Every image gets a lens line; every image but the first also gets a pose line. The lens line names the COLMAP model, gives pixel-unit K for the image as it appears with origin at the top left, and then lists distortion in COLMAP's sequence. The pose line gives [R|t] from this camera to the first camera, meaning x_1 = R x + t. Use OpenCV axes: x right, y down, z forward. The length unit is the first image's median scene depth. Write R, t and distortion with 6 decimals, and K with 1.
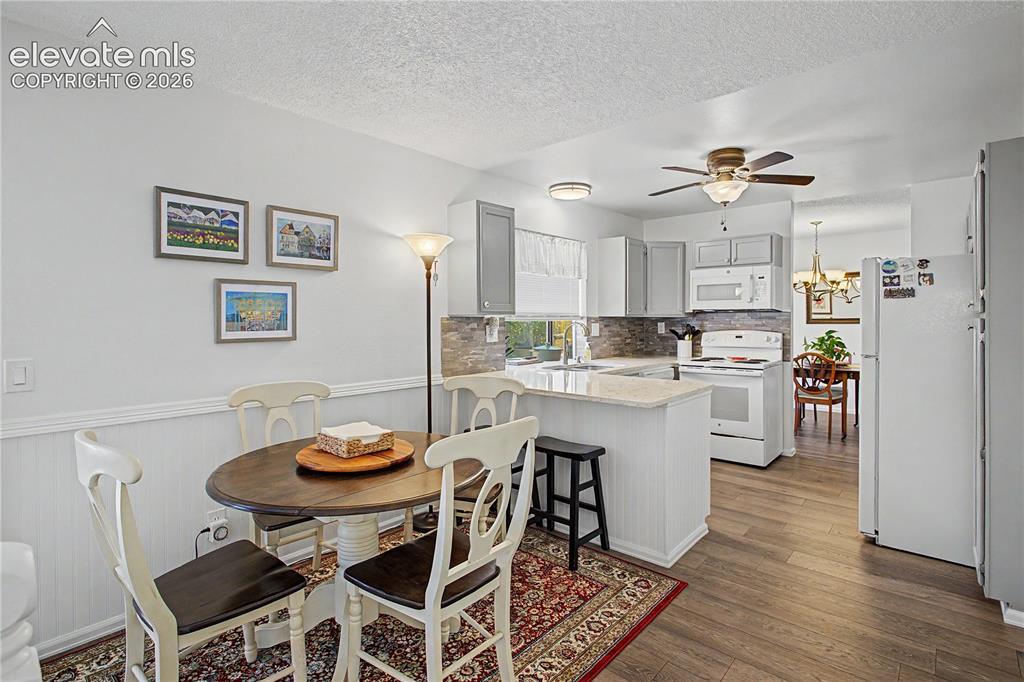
lens RADIAL K [[496.9, 0, 514.9], [0, 496.9, 325.4], [0, 0, 1]] dist [-0.003247, 0.000277]
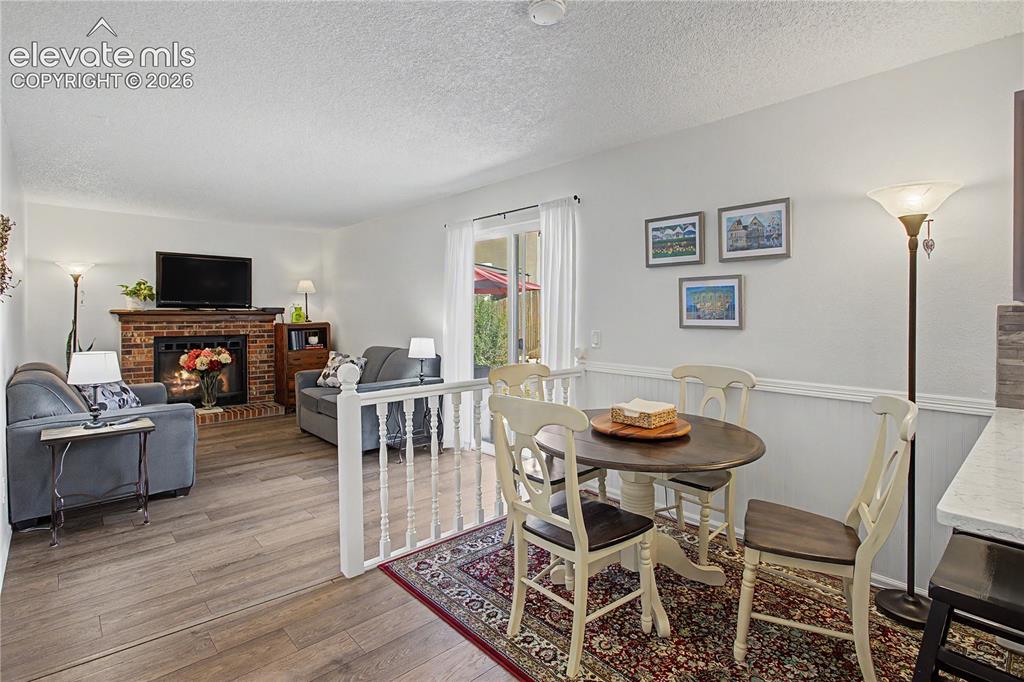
lens RADIAL K [[496.9, 0, 514.9], [0, 496.9, 325.4], [0, 0, 1]] dist [-0.003247, 0.000277]
pose [[-0.103955, 0.030516, -0.994114, 0.365880], [-0.012927, 0.999403, 0.032030, -0.003602], [0.994498, 0.016181, -0.103498, 0.351507]]
